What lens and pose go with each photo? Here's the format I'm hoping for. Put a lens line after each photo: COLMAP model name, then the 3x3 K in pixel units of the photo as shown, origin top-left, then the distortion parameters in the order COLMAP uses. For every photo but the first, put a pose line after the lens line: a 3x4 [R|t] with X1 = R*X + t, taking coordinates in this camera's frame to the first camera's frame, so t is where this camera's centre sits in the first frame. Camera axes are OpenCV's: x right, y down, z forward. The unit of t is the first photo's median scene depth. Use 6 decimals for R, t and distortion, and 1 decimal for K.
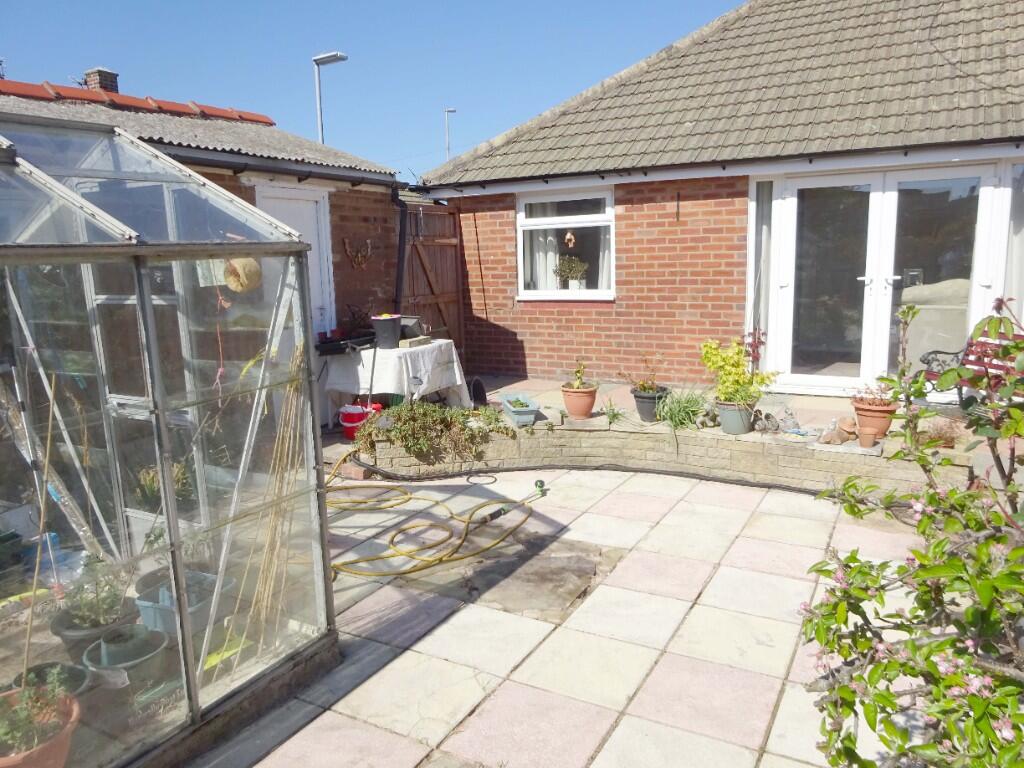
lens RADIAL K [[744.7, 0, 512.0], [0, 744.7, 384.0], [0, 0, 1]] dist [-0.012126, -0.004037]
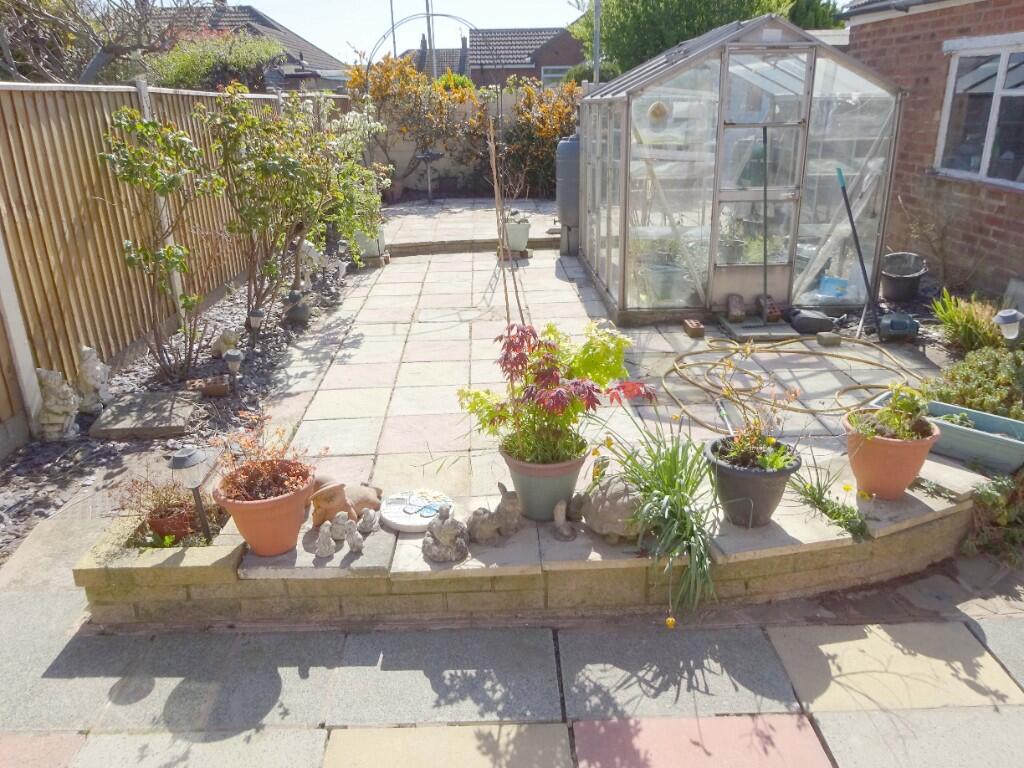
lens RADIAL K [[744.7, 0, 512.0], [0, 744.7, 384.0], [0, 0, 1]] dist [-0.012126, -0.004037]
pose [[-0.853983, 0.226141, -0.468586, 0.373506], [-0.047831, 0.862672, 0.503498, -0.178539], [0.518097, 0.452392, -0.725891, 0.917478]]
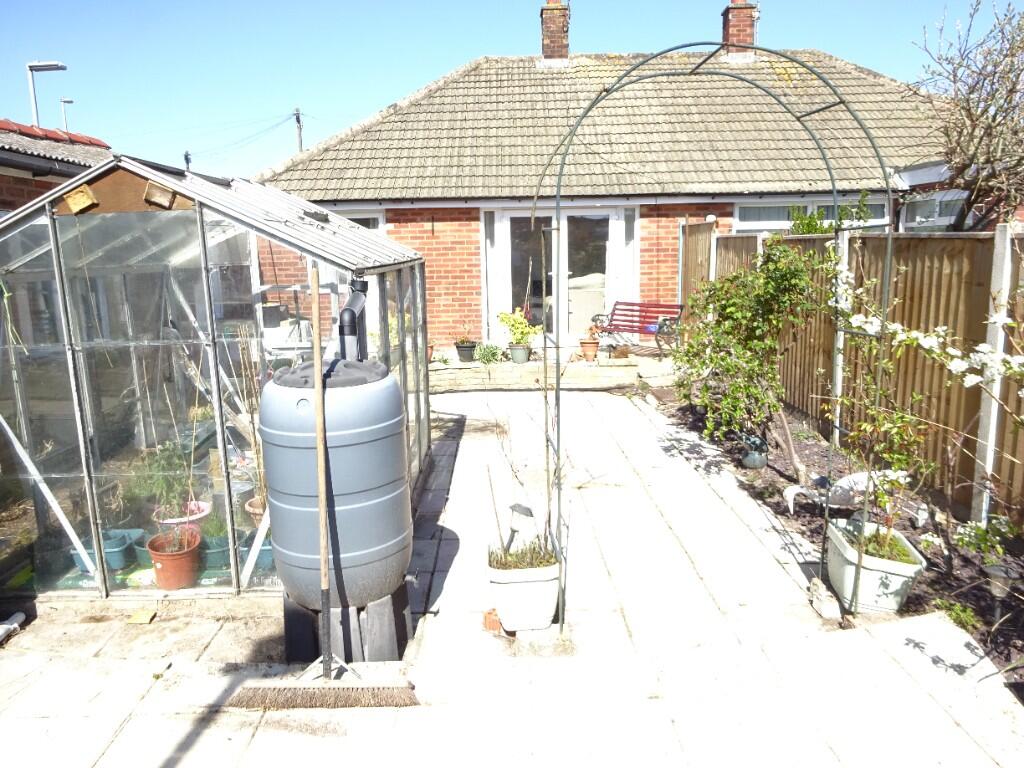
lens RADIAL K [[744.7, 0, 512.0], [0, 744.7, 384.0], [0, 0, 1]] dist [-0.012126, -0.004037]
pose [[0.862721, -0.083629, 0.498718, -0.404420], [0.082777, 0.996282, 0.023871, 0.049287], [-0.498860, 0.020688, 0.866436, -0.341424]]
